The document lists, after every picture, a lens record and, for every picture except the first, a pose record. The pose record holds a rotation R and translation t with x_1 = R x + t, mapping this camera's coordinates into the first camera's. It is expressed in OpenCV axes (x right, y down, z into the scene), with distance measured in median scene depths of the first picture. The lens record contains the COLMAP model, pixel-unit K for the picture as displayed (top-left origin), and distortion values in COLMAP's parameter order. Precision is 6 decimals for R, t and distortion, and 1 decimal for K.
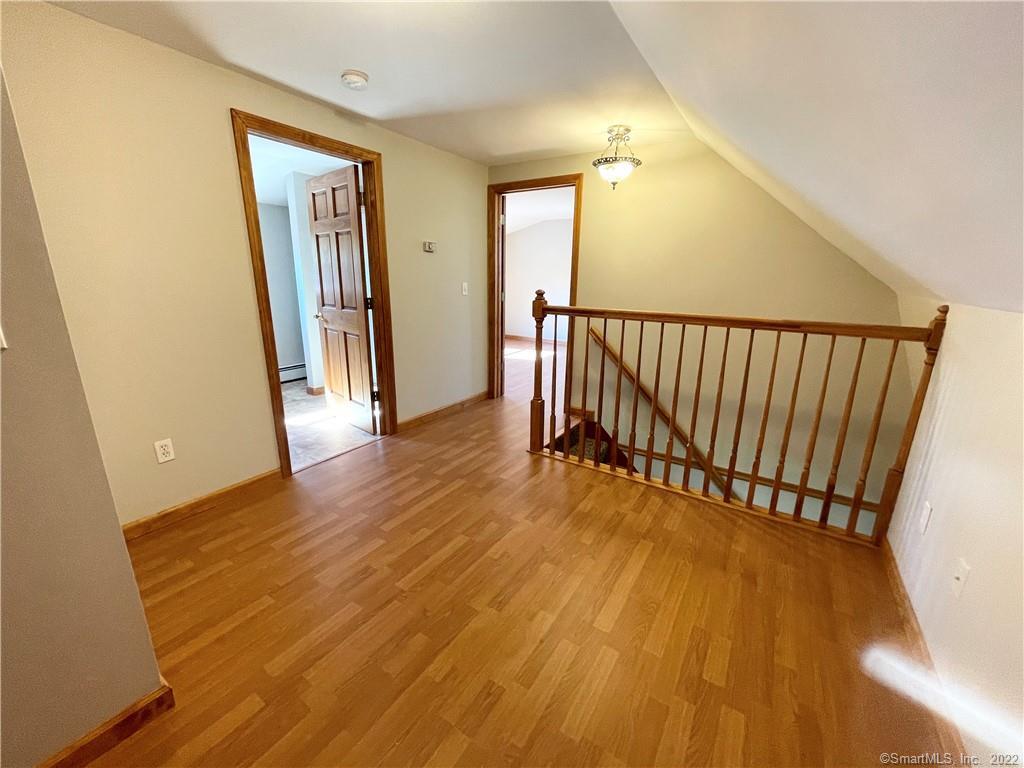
lens RADIAL K [[410.6, 0, 506.9], [0, 410.6, 384.5], [0, 0, 1]] dist [-0.002712, 0.000616]
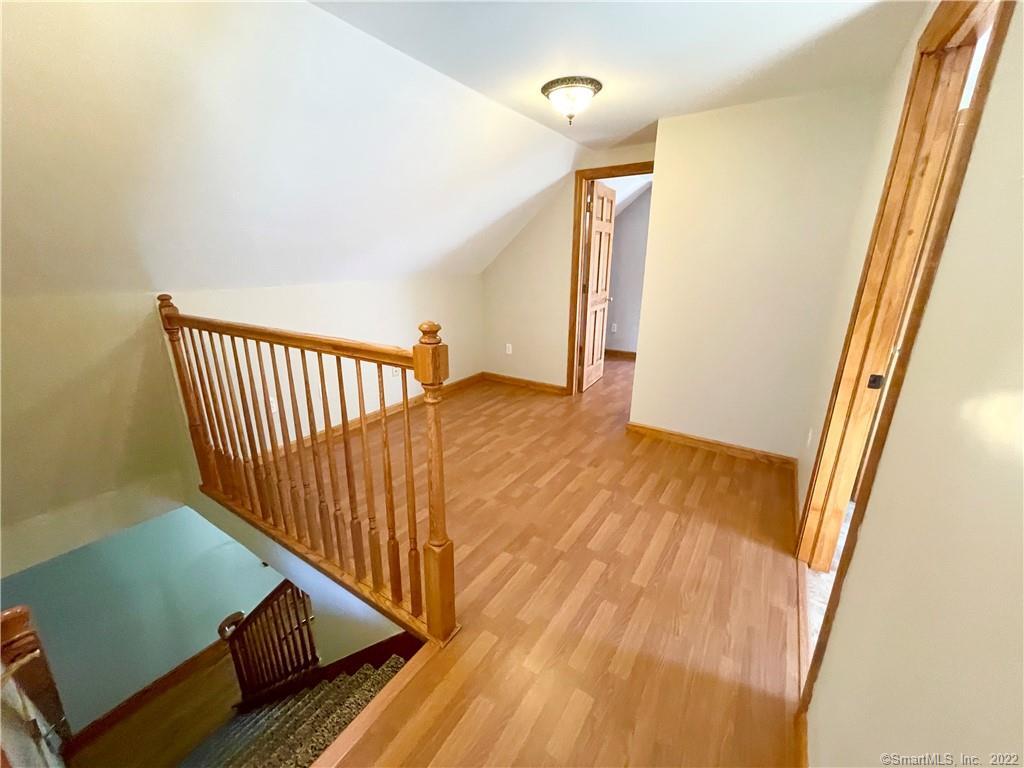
lens RADIAL K [[410.6, 0, 506.9], [0, 410.6, 384.5], [0, 0, 1]] dist [-0.002712, 0.000616]
pose [[-0.999815, -0.019057, 0.002524, -0.006476], [-0.014857, 0.849343, 0.527631, -0.501515], [-0.012198, 0.527496, -0.849470, 1.747731]]
